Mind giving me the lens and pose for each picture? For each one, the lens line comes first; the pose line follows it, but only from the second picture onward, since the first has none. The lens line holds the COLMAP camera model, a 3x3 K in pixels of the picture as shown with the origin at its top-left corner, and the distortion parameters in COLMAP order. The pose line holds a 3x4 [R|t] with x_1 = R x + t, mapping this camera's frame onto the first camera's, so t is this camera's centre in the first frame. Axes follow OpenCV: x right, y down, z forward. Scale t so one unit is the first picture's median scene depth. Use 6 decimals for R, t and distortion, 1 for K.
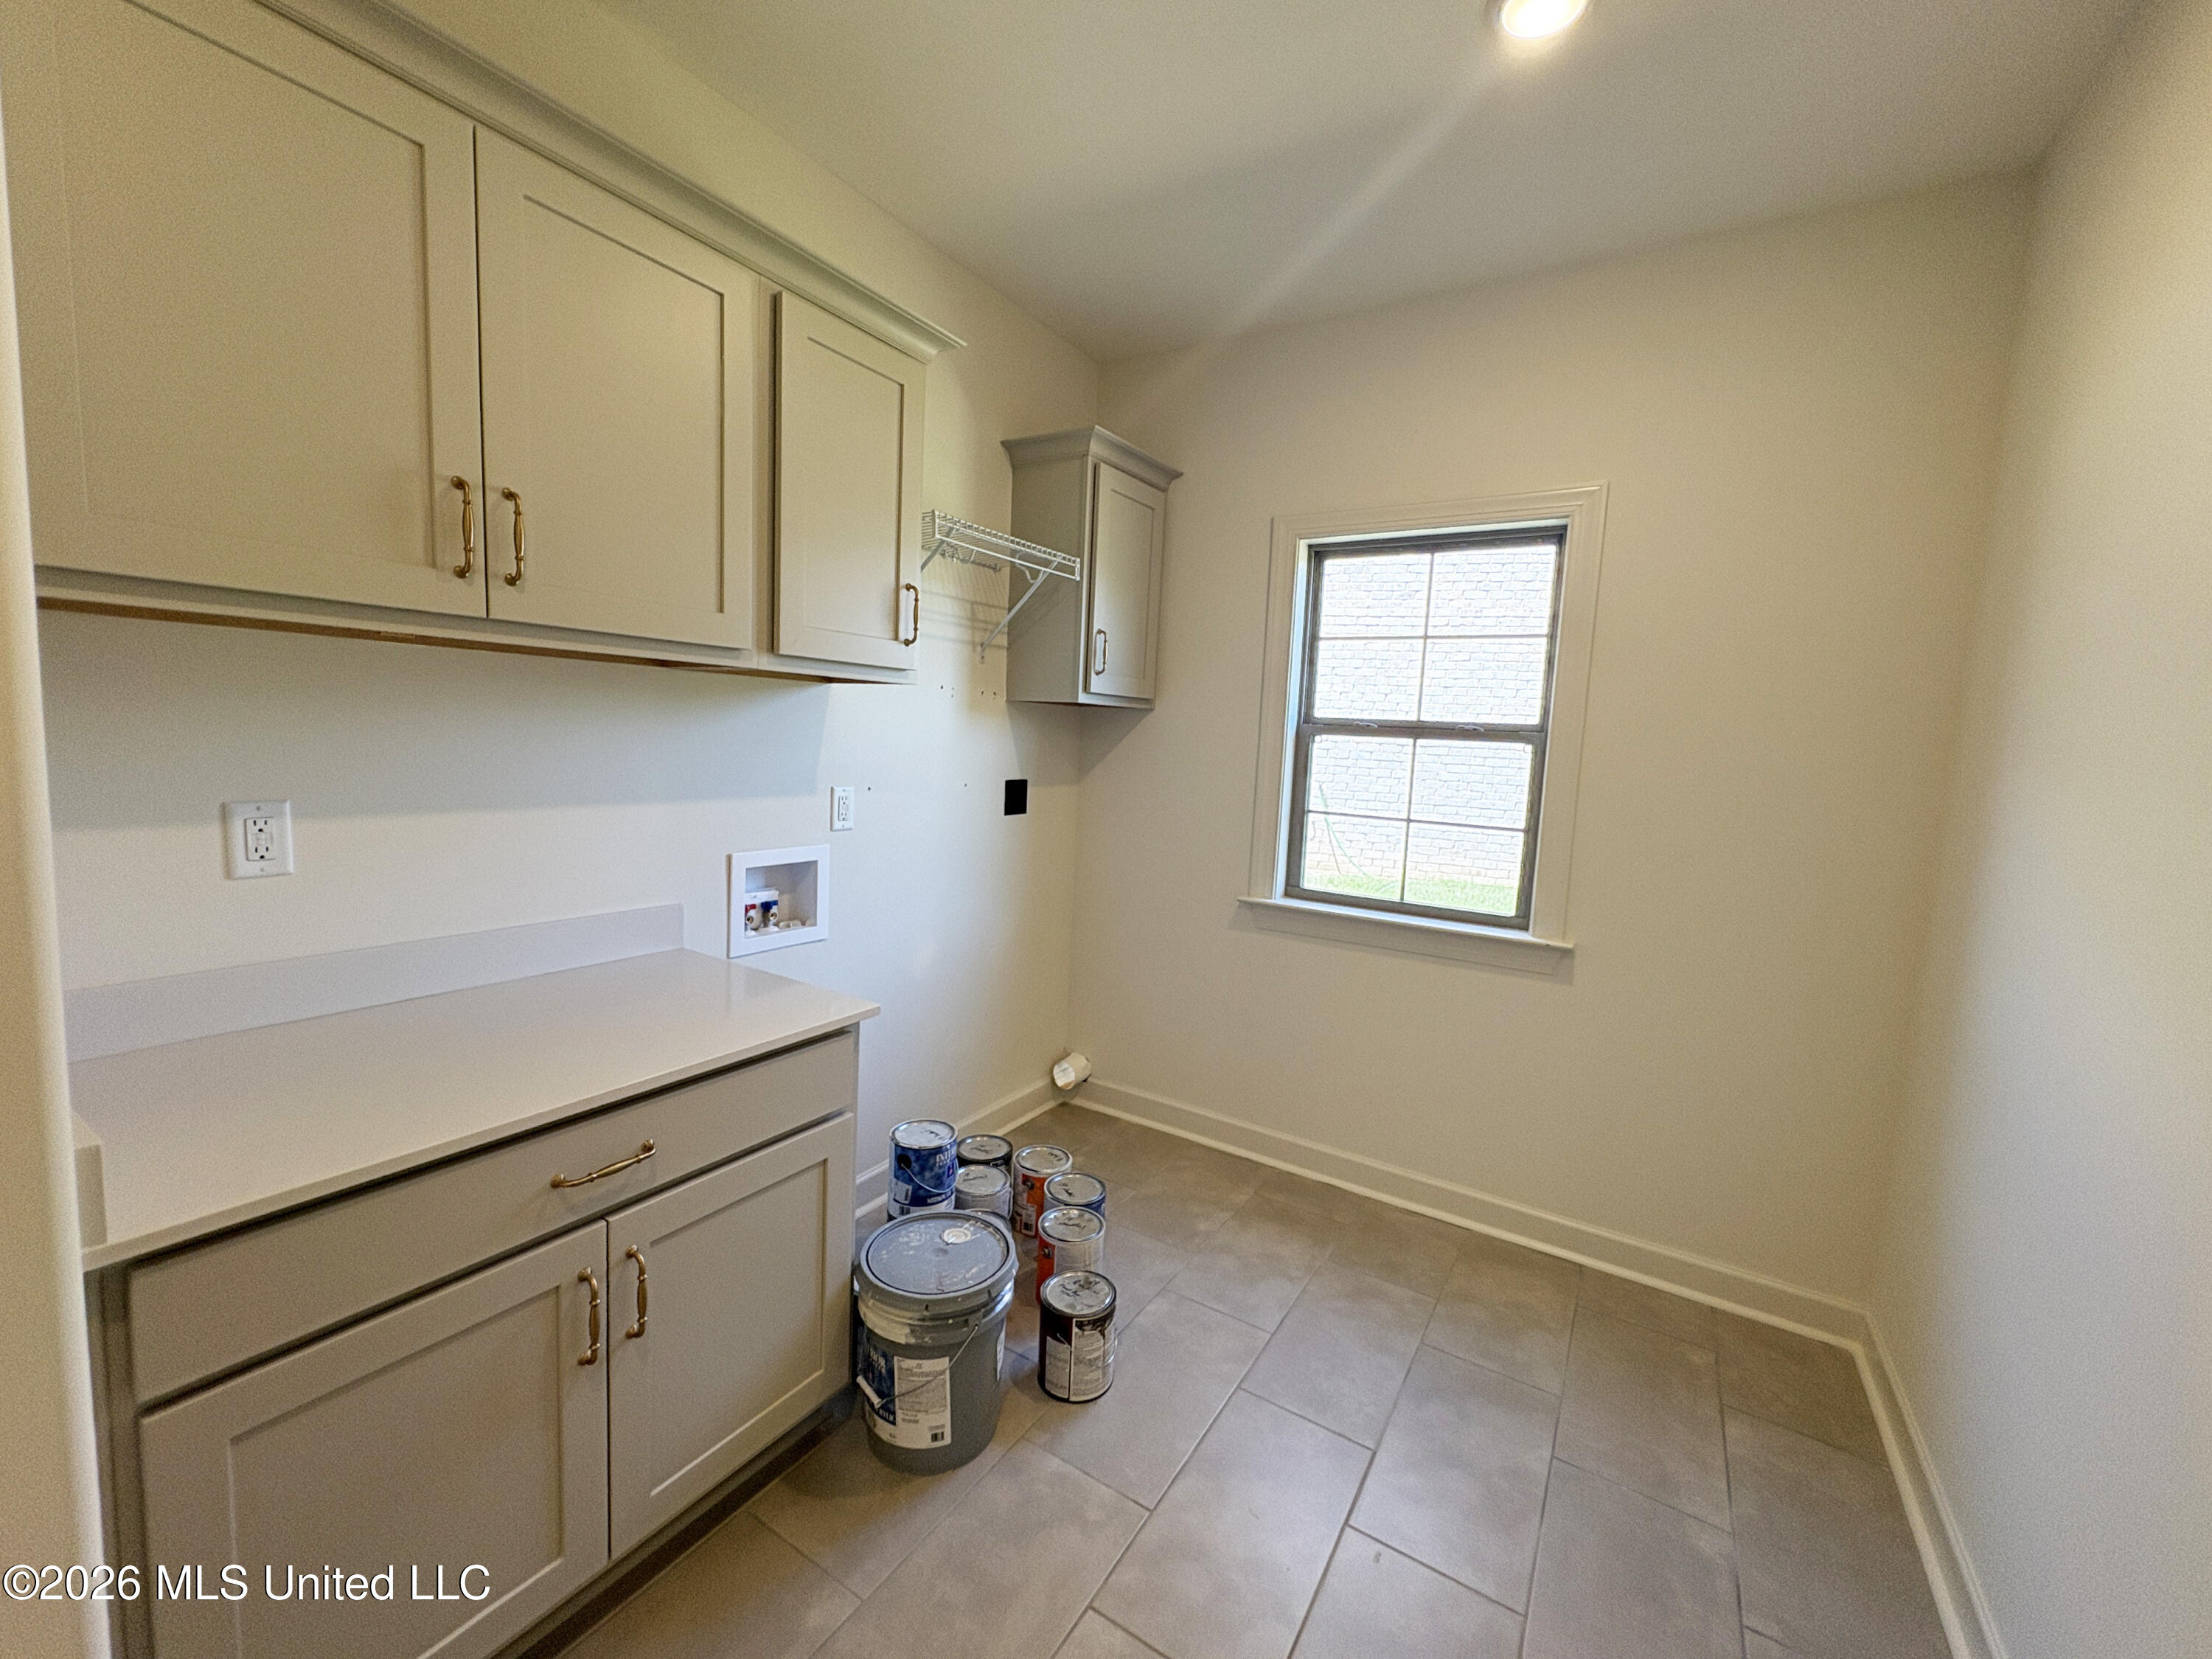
lens RADIAL K [[887.2, 0, 1106.0], [0, 887.2, 829.5], [0, 0, 1]] dist [0.002642, 0.000159]
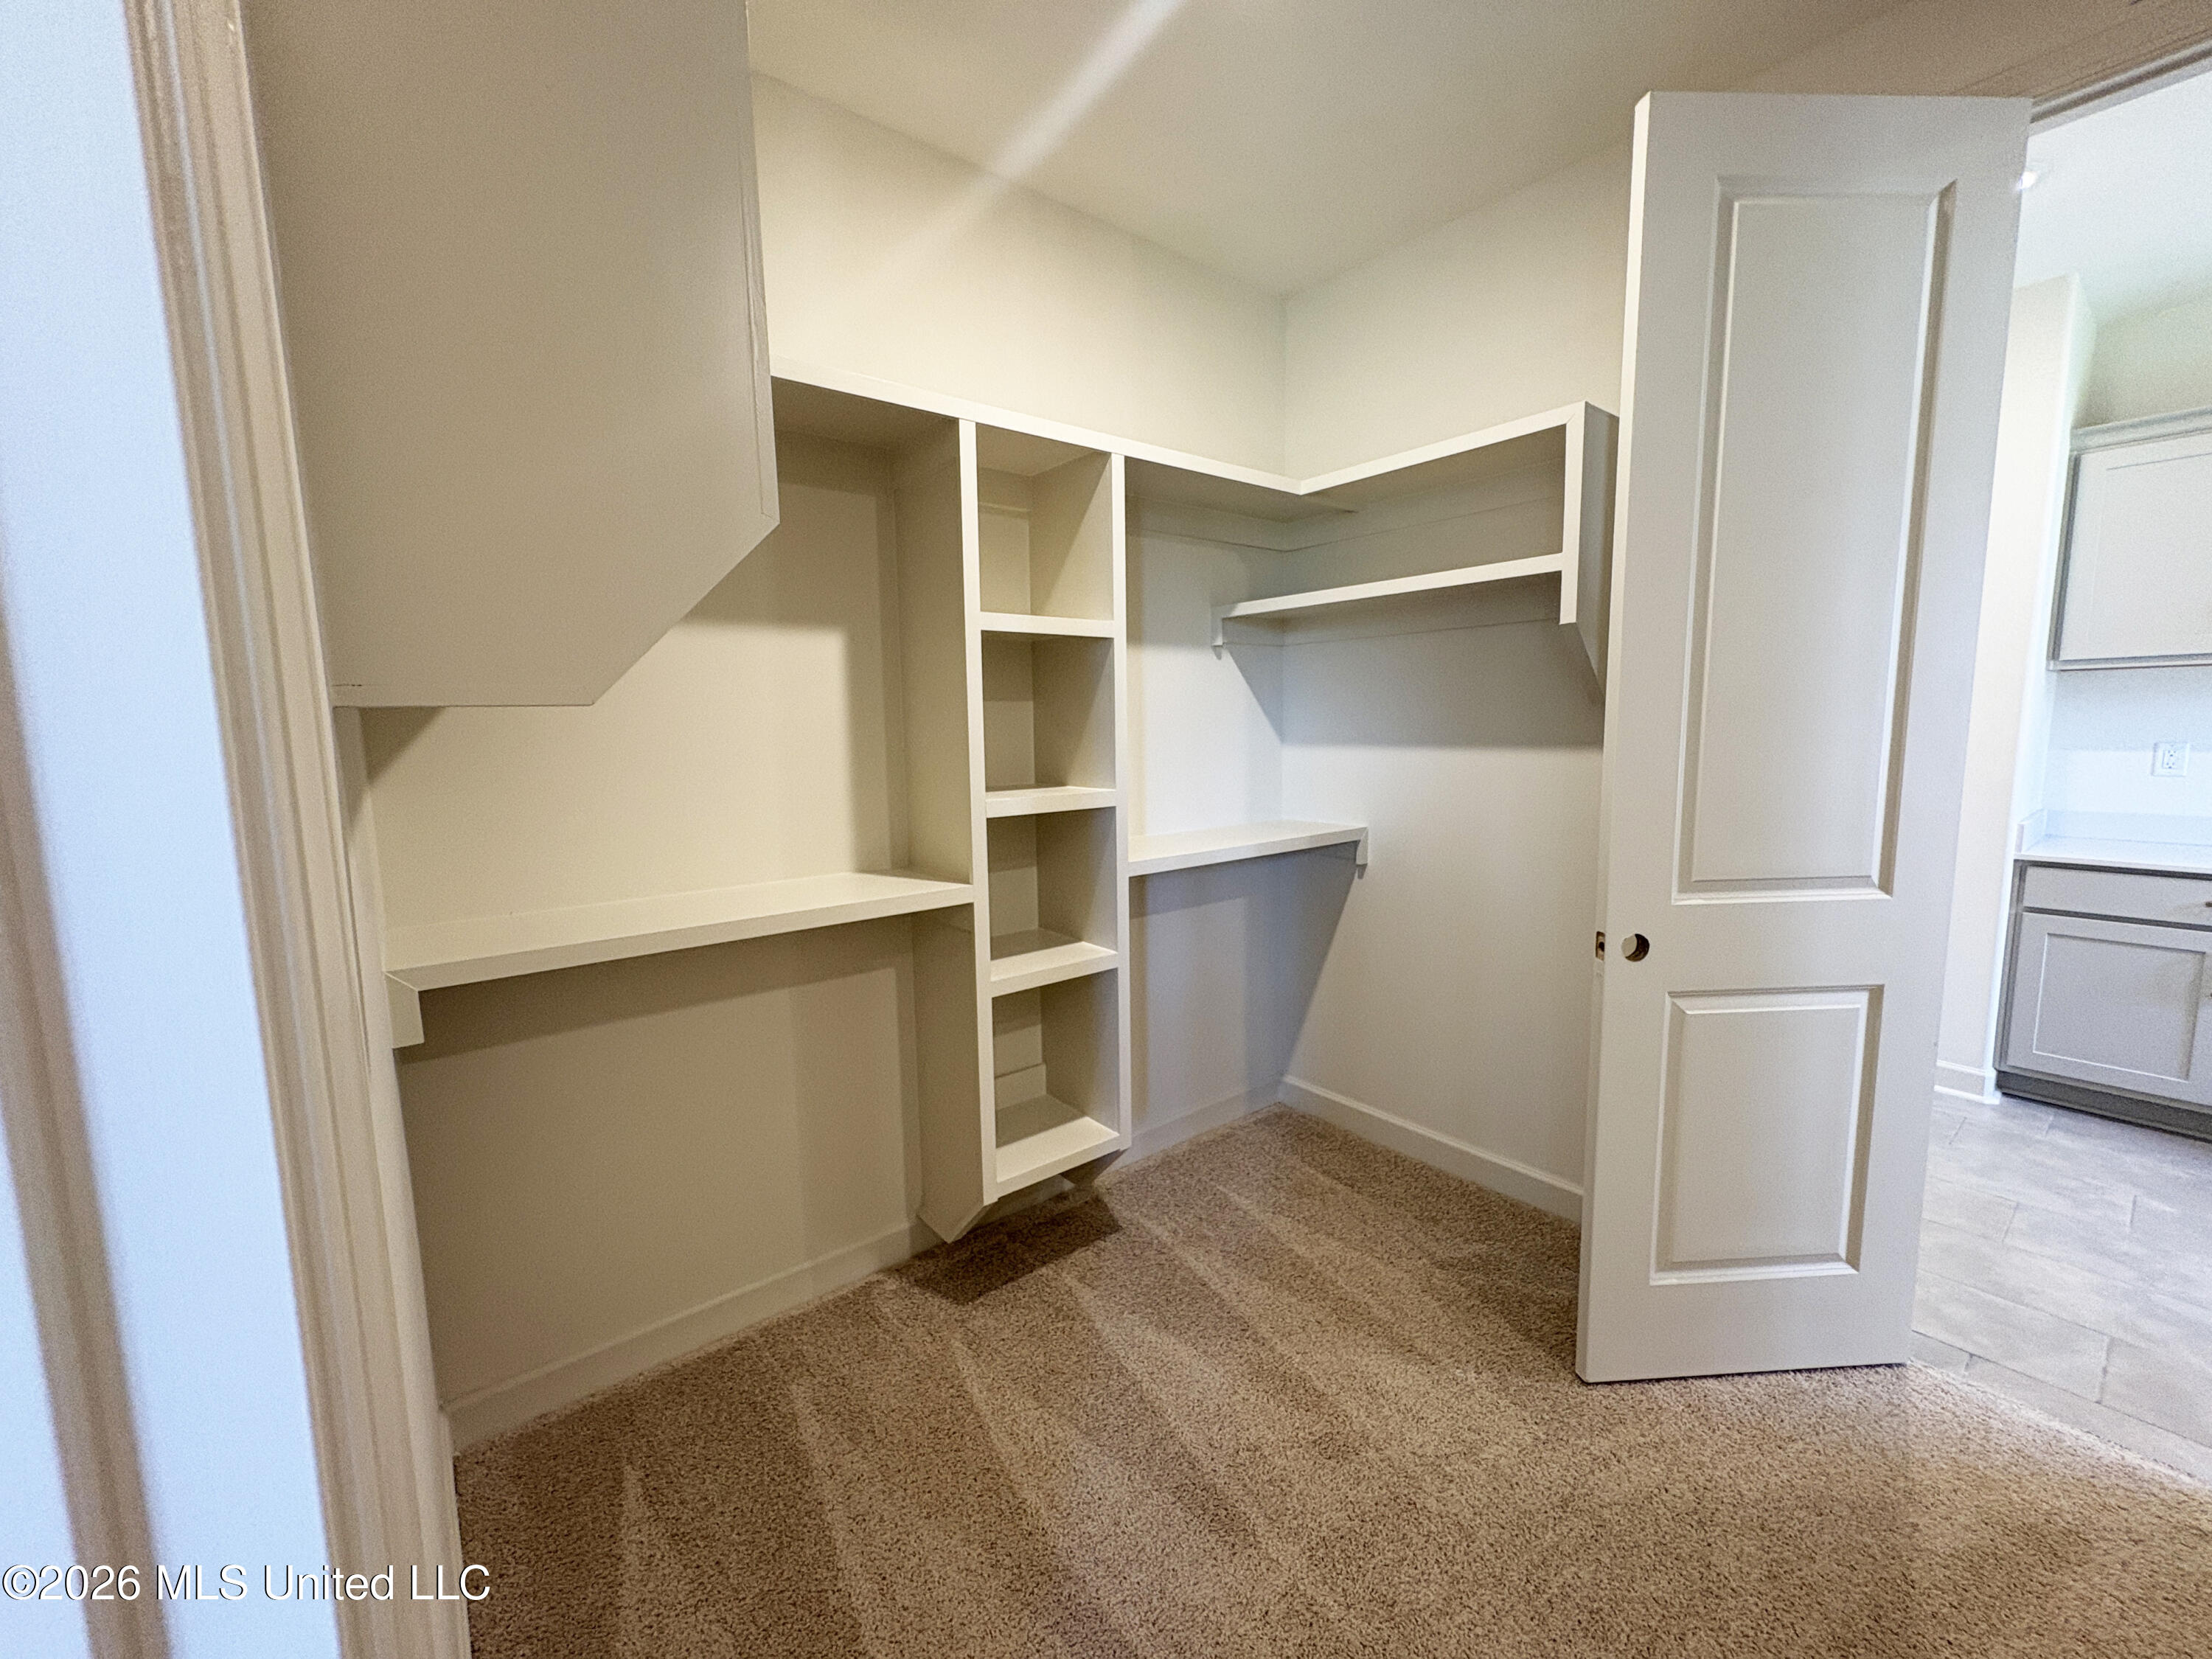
lens RADIAL K [[882.9, 0, 1113.2], [0, 882.9, 826.8], [0, 0, 1]] dist [0.009357, 0.000014]
pose [[-0.313882, 0.070250, -0.946860, 2.206897], [-0.095934, 0.989809, 0.105239, 0.213827], [0.944603, 0.123868, -0.303944, -0.889034]]
